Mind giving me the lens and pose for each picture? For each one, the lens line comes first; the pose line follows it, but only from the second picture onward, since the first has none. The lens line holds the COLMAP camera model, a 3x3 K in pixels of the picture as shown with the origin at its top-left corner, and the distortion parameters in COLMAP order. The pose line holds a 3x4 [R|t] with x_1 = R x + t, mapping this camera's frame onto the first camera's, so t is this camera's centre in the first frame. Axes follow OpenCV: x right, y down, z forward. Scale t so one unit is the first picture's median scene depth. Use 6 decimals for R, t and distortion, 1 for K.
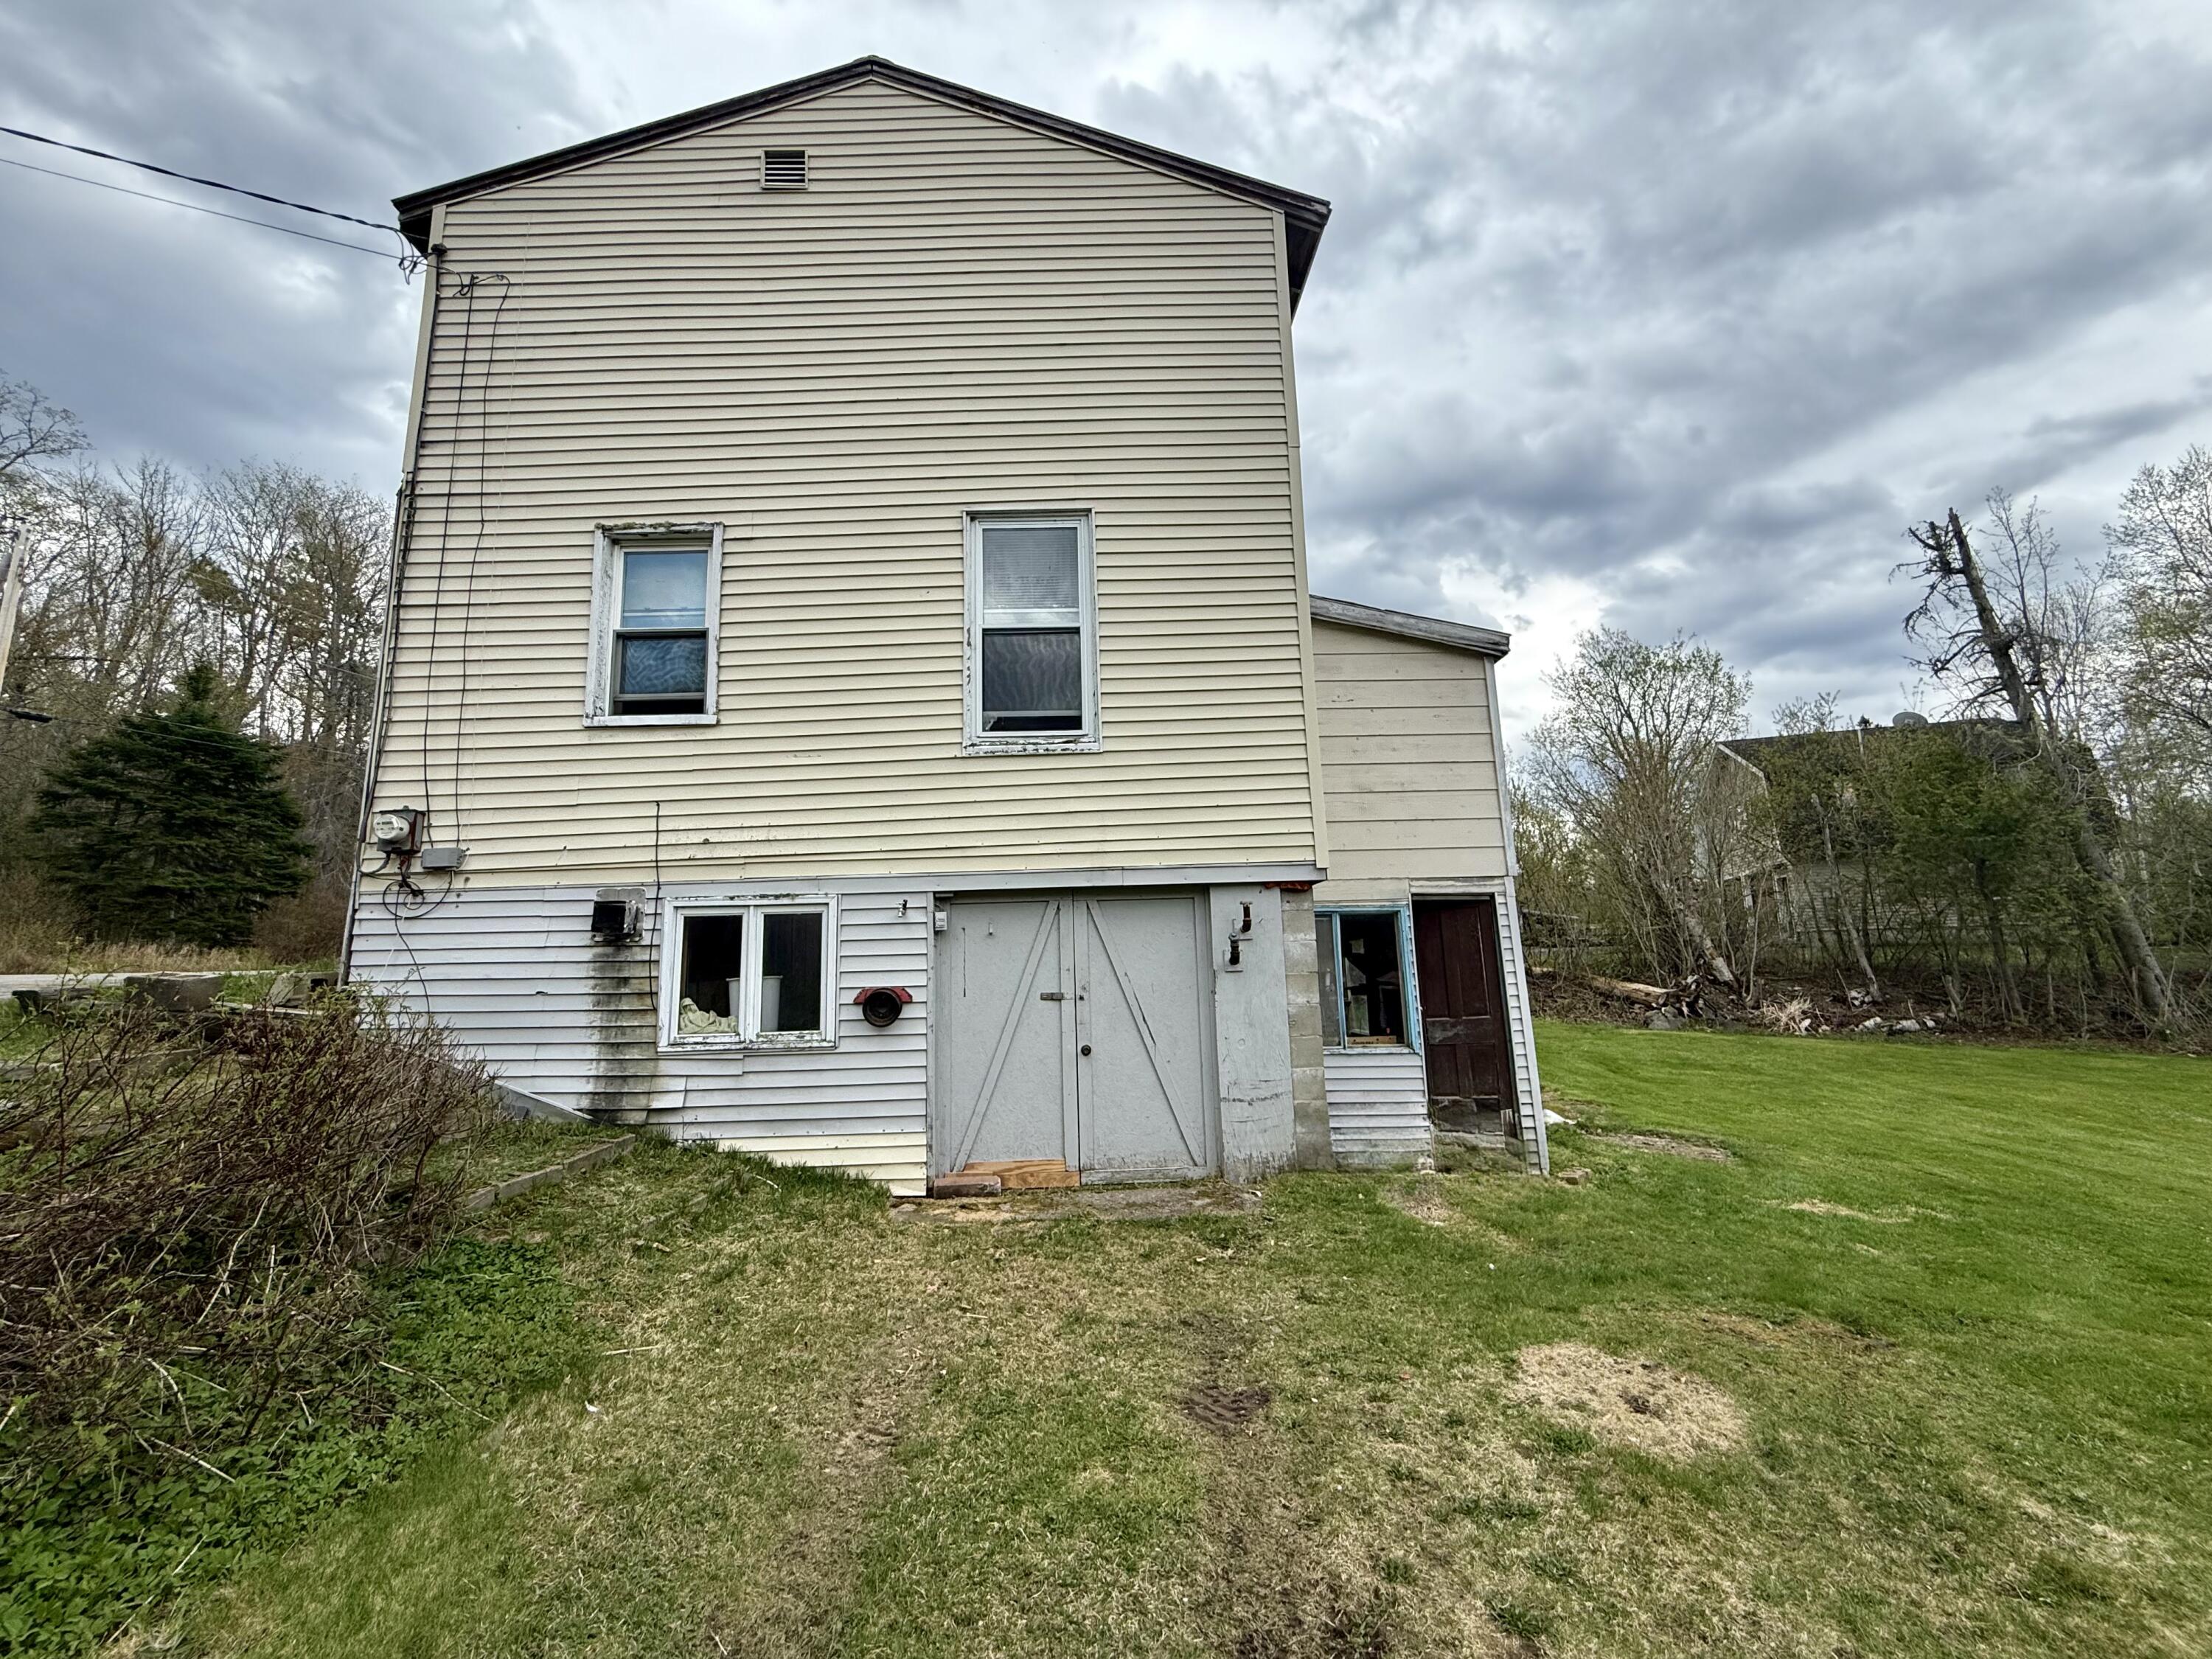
lens RADIAL K [[976.6, 0, 1106.0], [0, 976.6, 829.5], [0, 0, 1]] dist [0.025343, -0.011447]
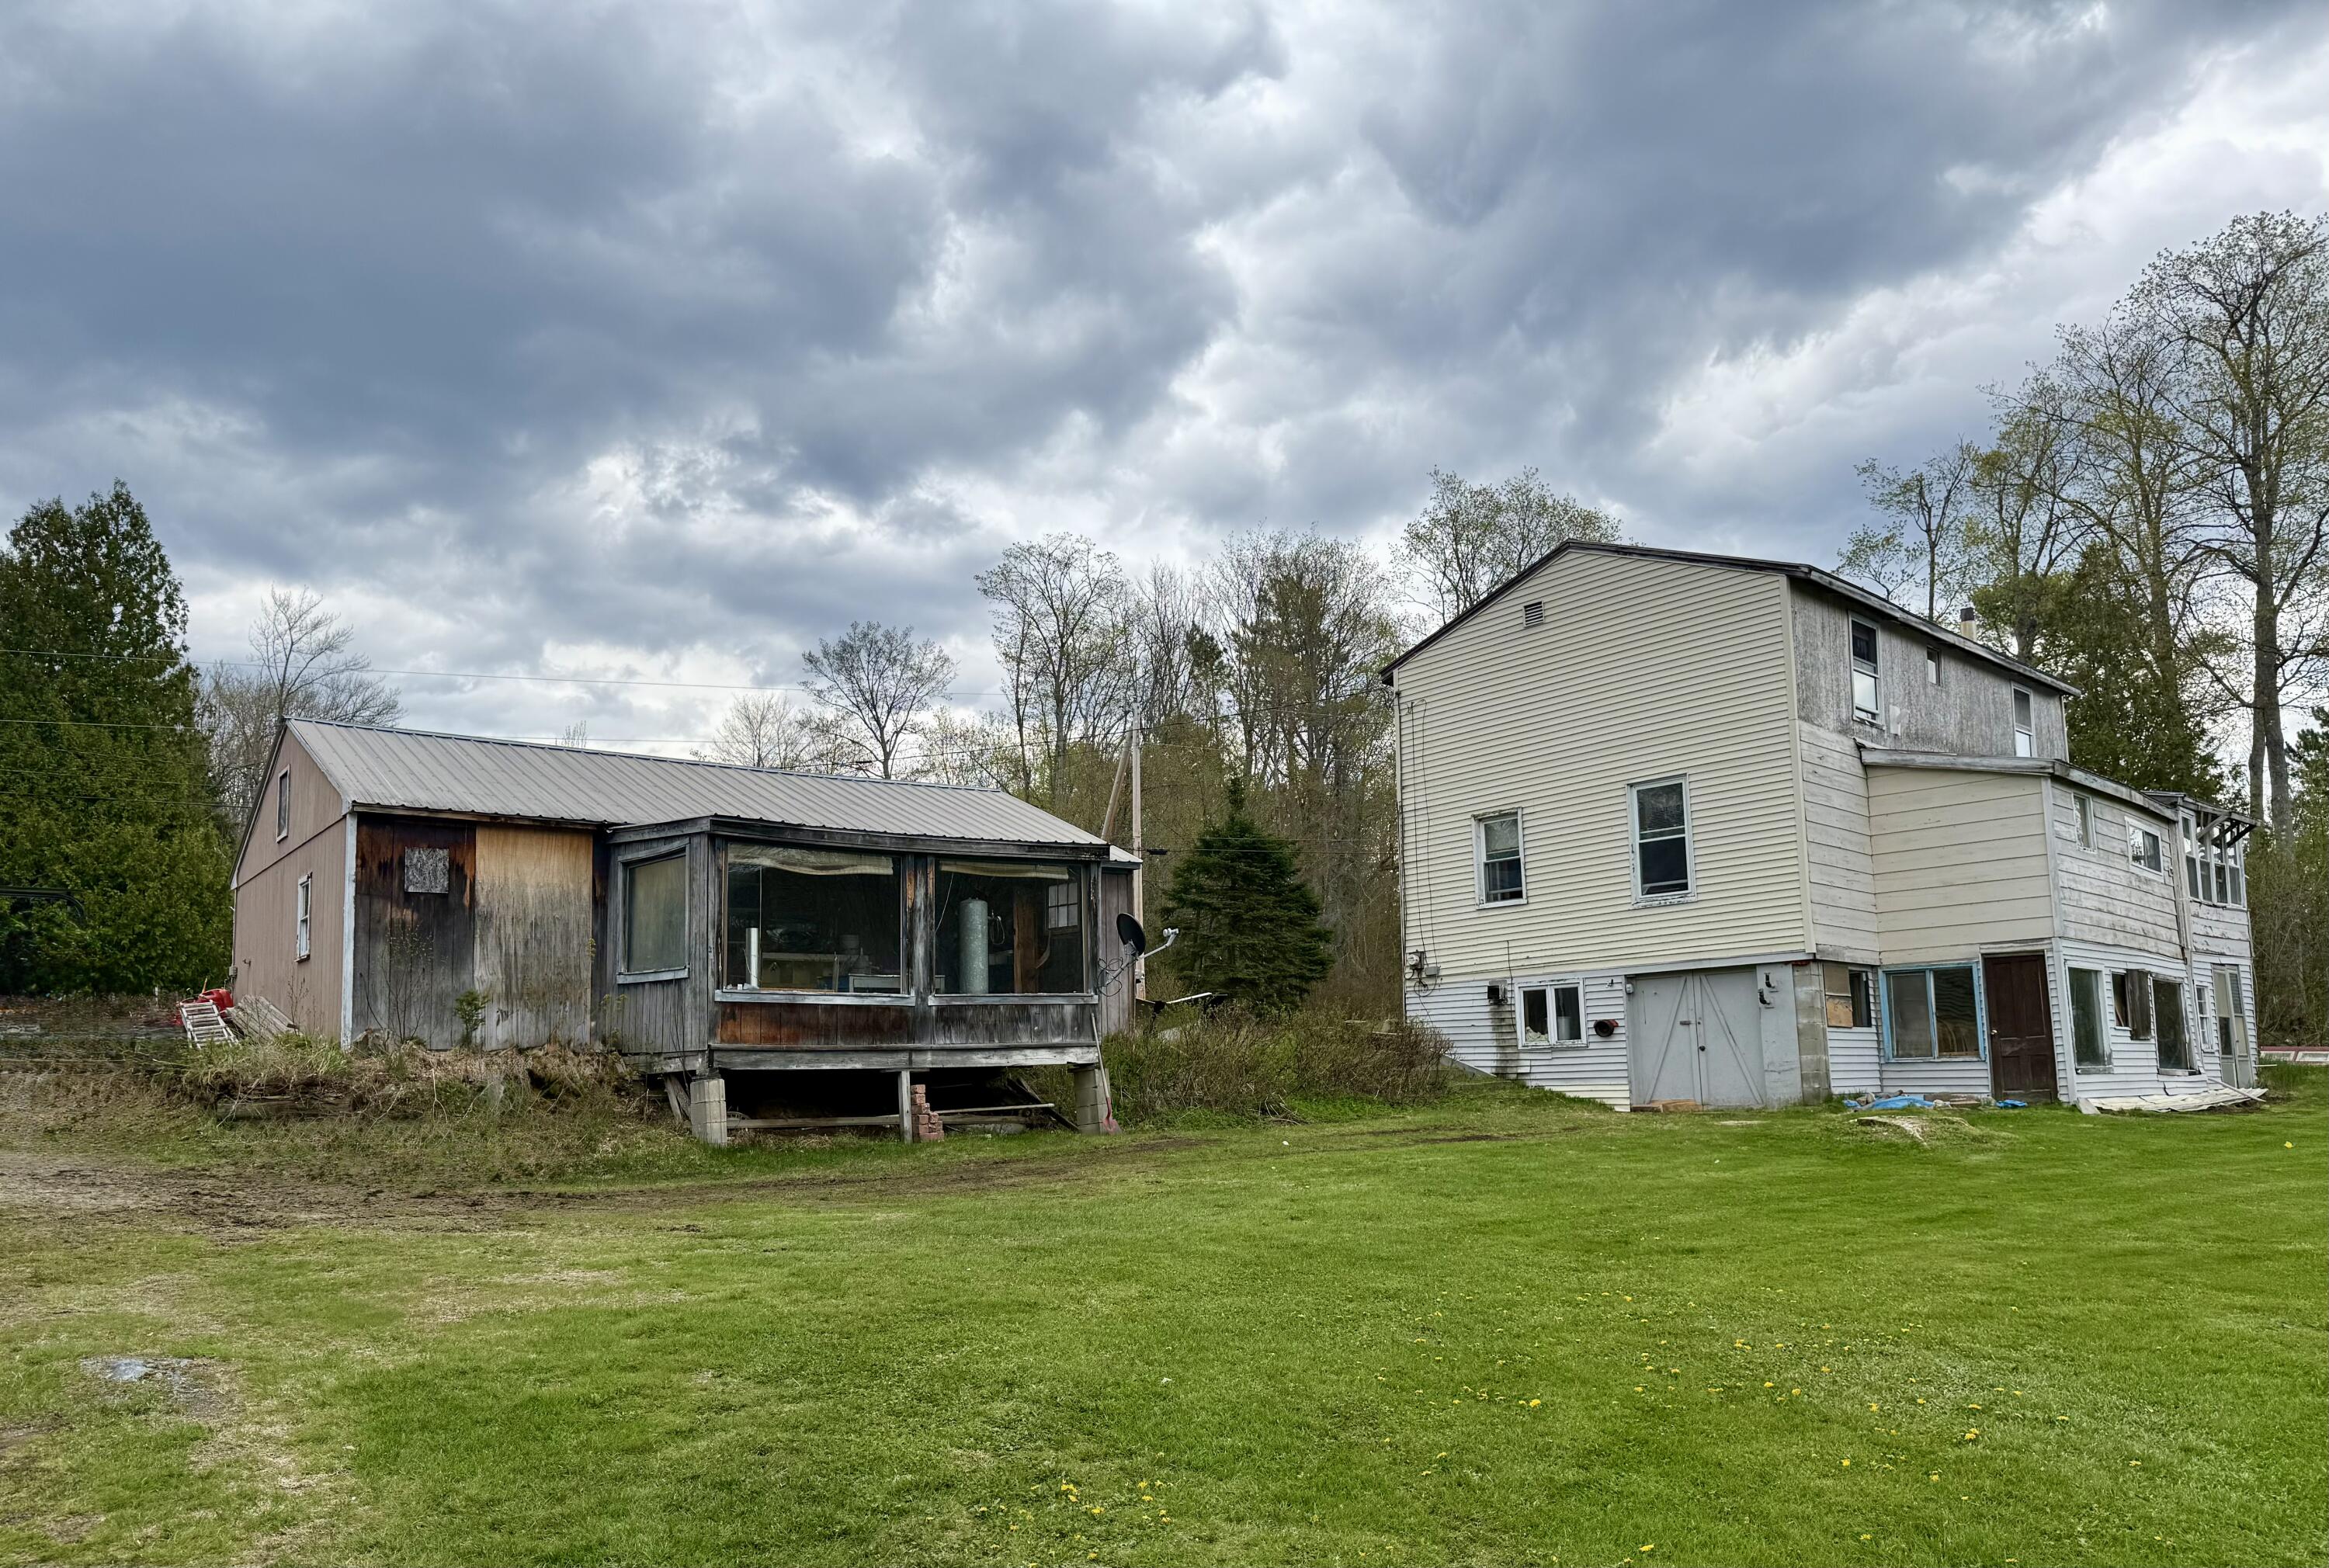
lens RADIAL K [[1602.6, 0, 1164.5], [0, 1602.6, 784.0], [0, 0, 1]] dist [0.047437, -0.000488]
pose [[0.722157, -0.130751, -0.679260, 1.529309], [0.110319, 0.991174, -0.073507, -0.200270], [0.682876, -0.021851, 0.730207, -2.228426]]
